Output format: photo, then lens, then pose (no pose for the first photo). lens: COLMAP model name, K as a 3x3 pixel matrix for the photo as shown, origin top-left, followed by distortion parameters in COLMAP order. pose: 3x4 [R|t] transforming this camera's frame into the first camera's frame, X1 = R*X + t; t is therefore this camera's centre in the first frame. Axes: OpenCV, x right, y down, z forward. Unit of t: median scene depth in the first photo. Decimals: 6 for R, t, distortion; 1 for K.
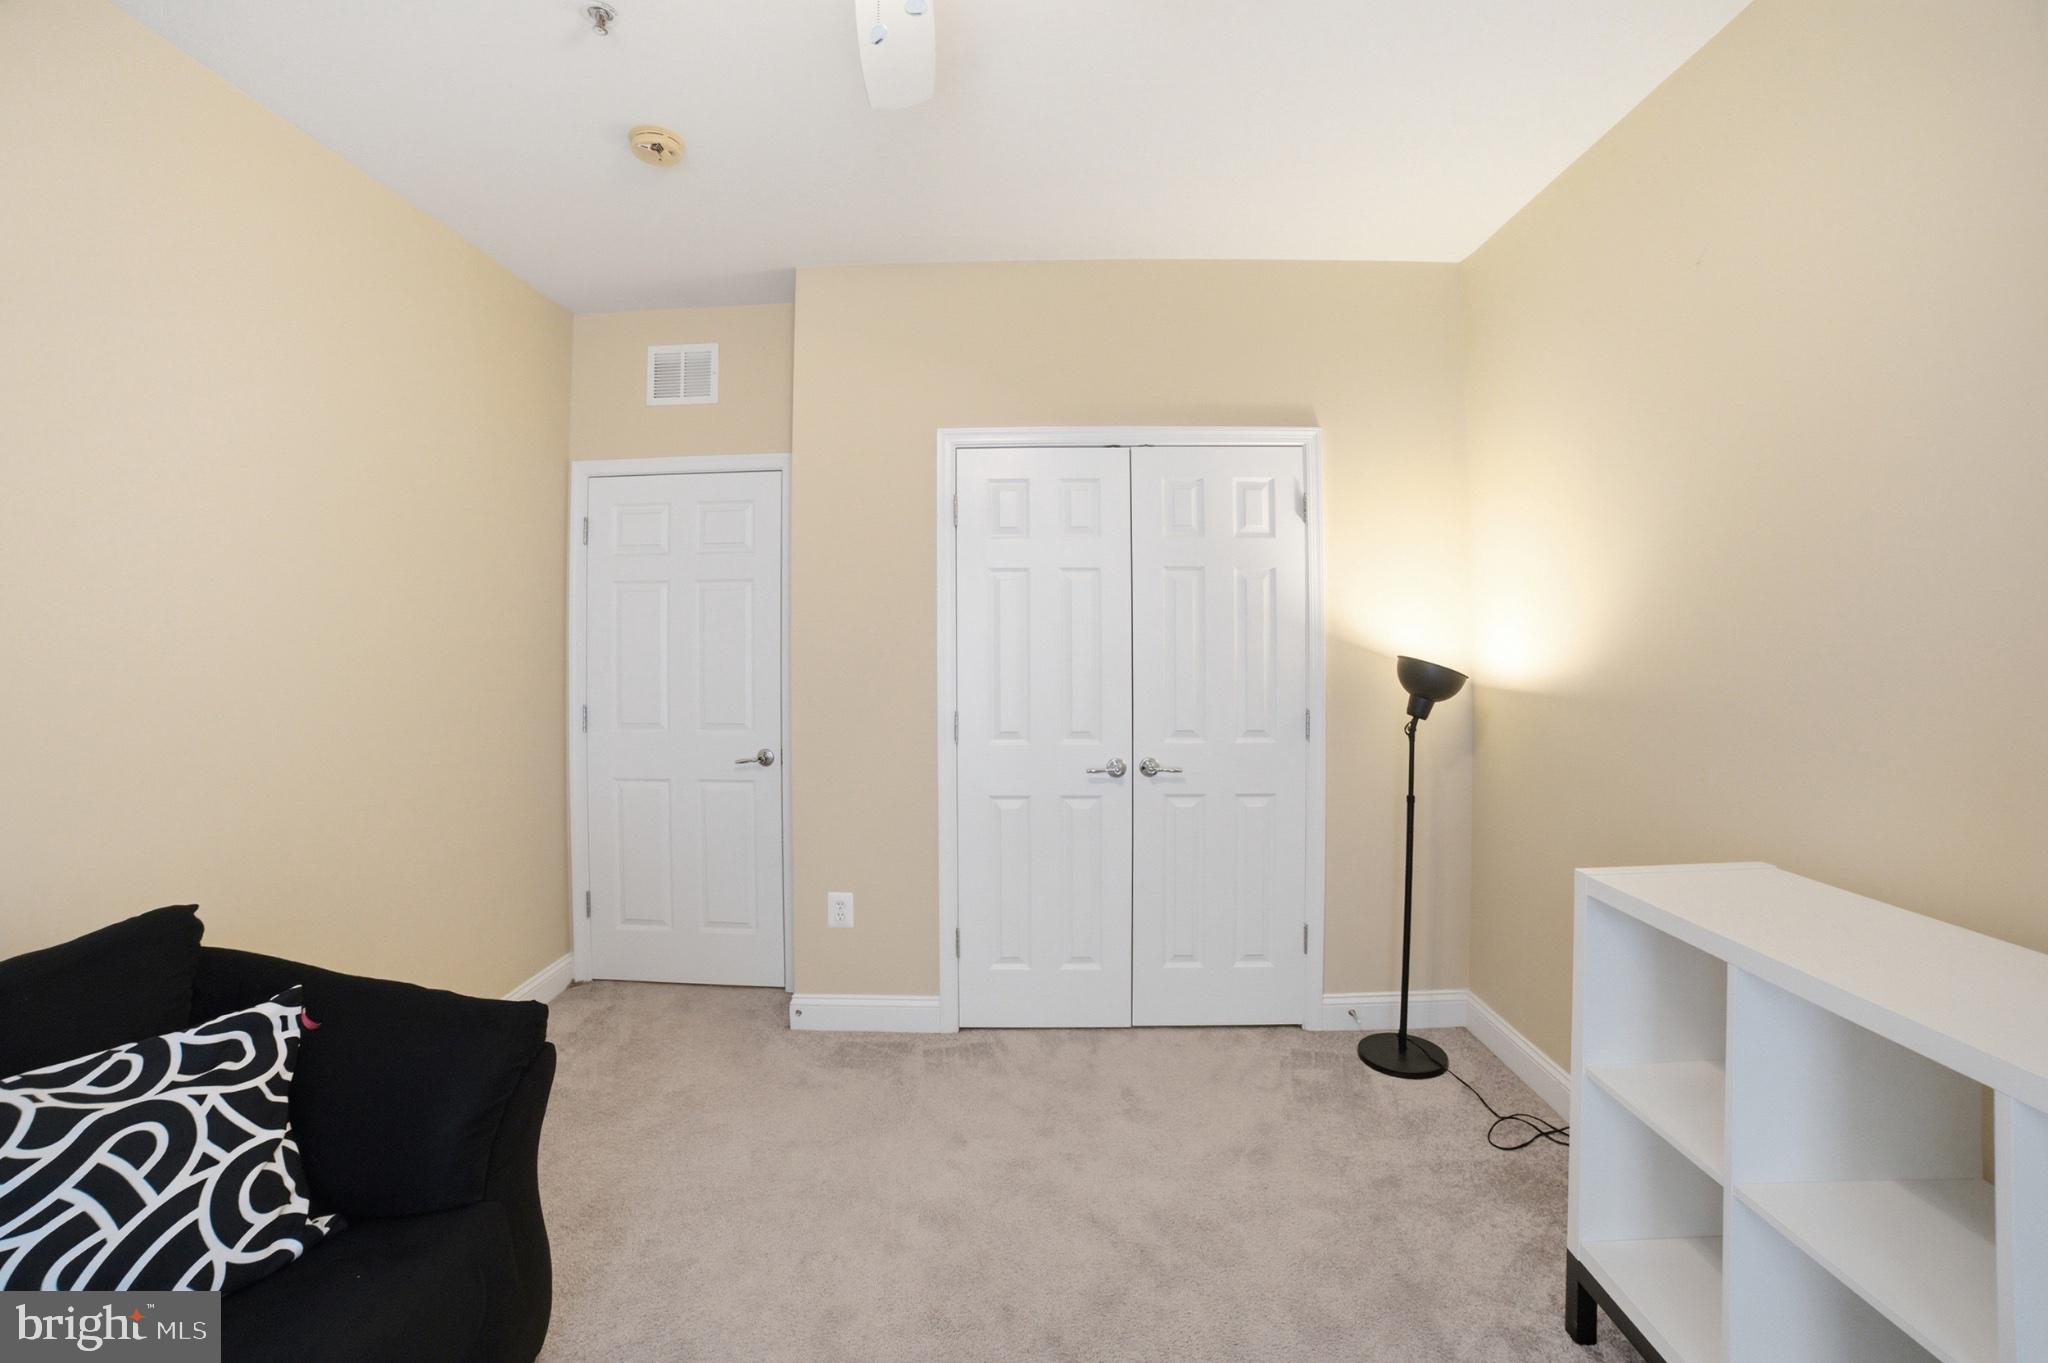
lens RADIAL K [[864.3, 0, 1025.1], [0, 864.3, 632.2], [0, 0, 1]] dist [-0.089020, 0.029741]
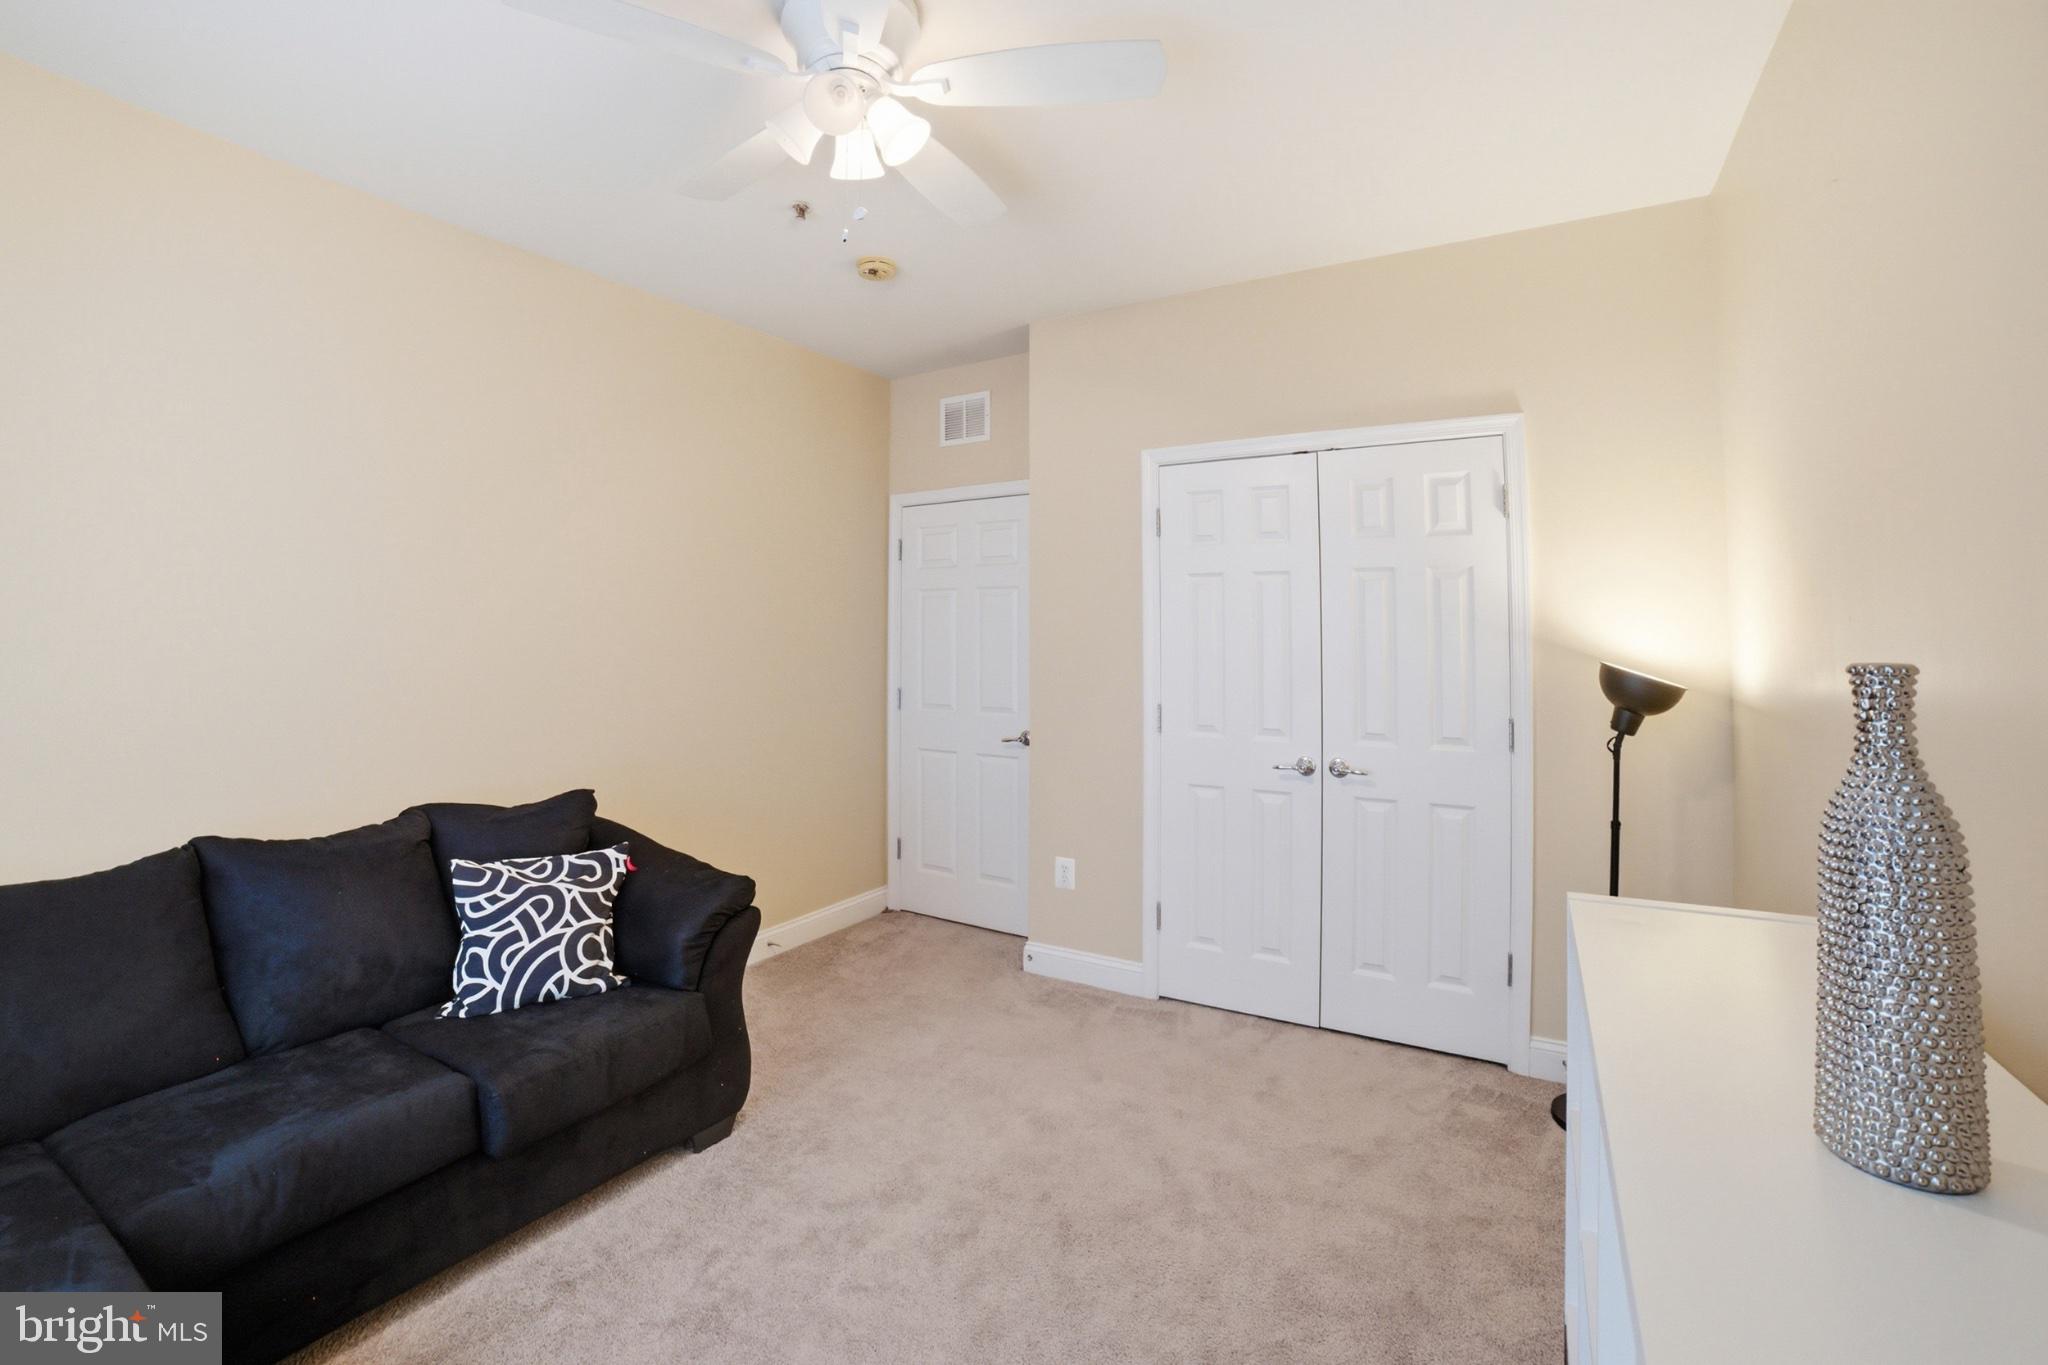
lens RADIAL K [[900.5, 0, 1021.5], [0, 900.5, 604.3], [0, 0, 1]] dist [-0.087056, 0.043518]
pose [[0.871410, -0.007776, -0.490494, 0.364601], [-0.006789, 0.999587, -0.027908, -0.002895], [0.490509, 0.027650, 0.870998, -0.096897]]
